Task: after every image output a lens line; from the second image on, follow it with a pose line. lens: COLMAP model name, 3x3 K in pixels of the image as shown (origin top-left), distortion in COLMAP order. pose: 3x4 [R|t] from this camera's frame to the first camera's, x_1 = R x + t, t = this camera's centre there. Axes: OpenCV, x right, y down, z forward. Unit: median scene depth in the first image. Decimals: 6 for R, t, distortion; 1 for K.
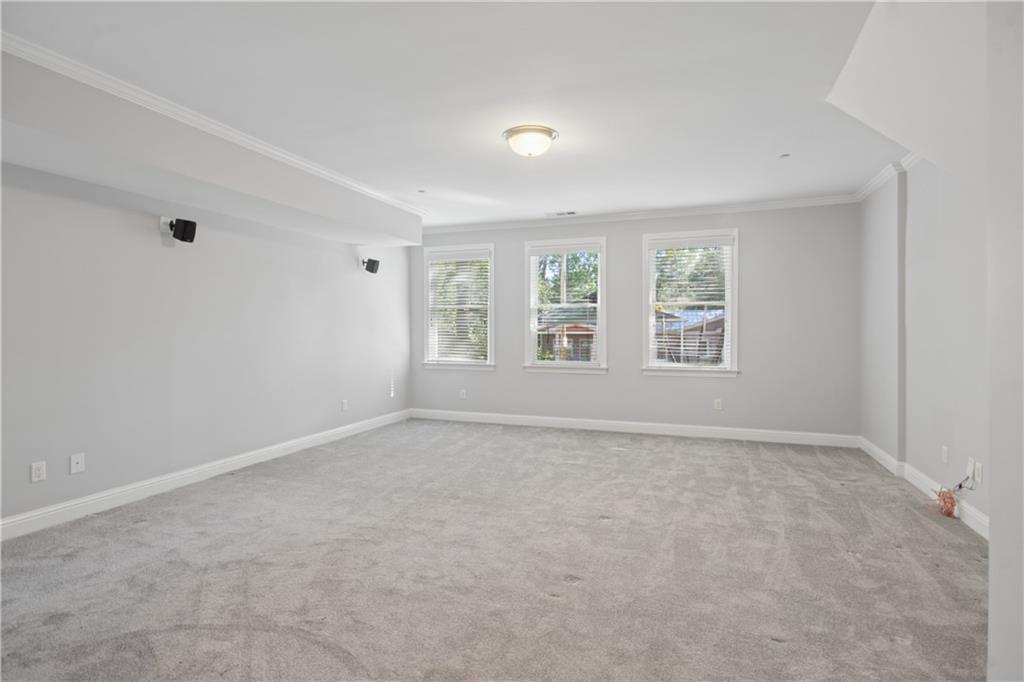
lens RADIAL K [[514.5, 0, 512.6], [0, 514.5, 340.4], [0, 0, 1]] dist [0.011796, -0.000356]
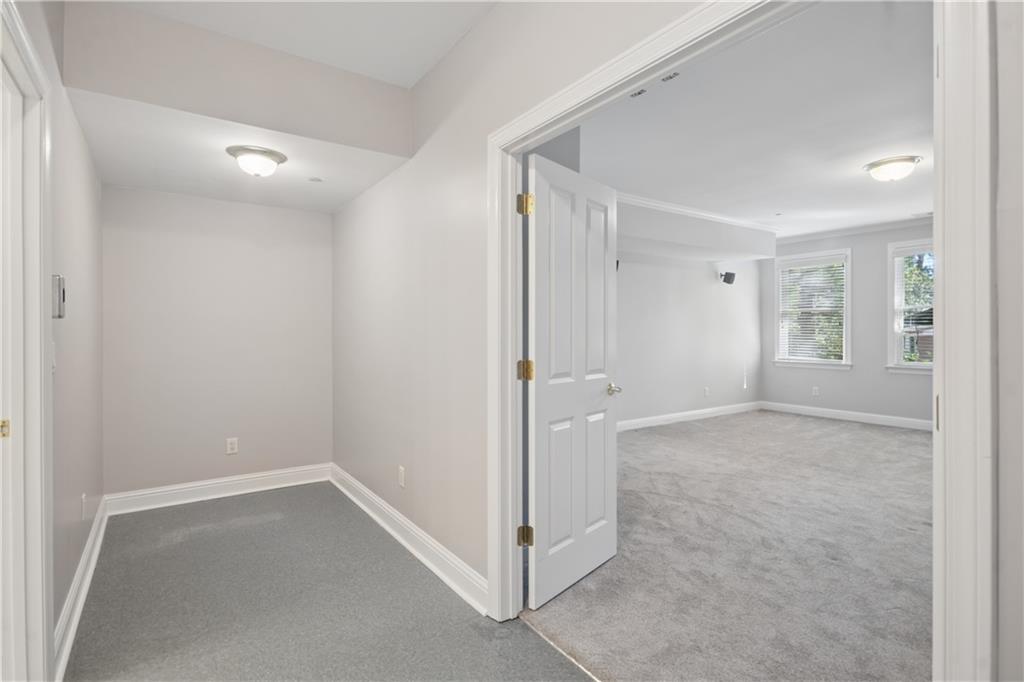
lens RADIAL K [[514.5, 0, 514.8], [0, 514.5, 336.8], [0, 0, 1]] dist [0.011796, -0.000356]
pose [[0.823007, 0.001591, -0.568028, -0.001117], [-0.008639, 0.999915, -0.009717, 0.010223], [0.567965, 0.012904, 0.822952, -0.338675]]
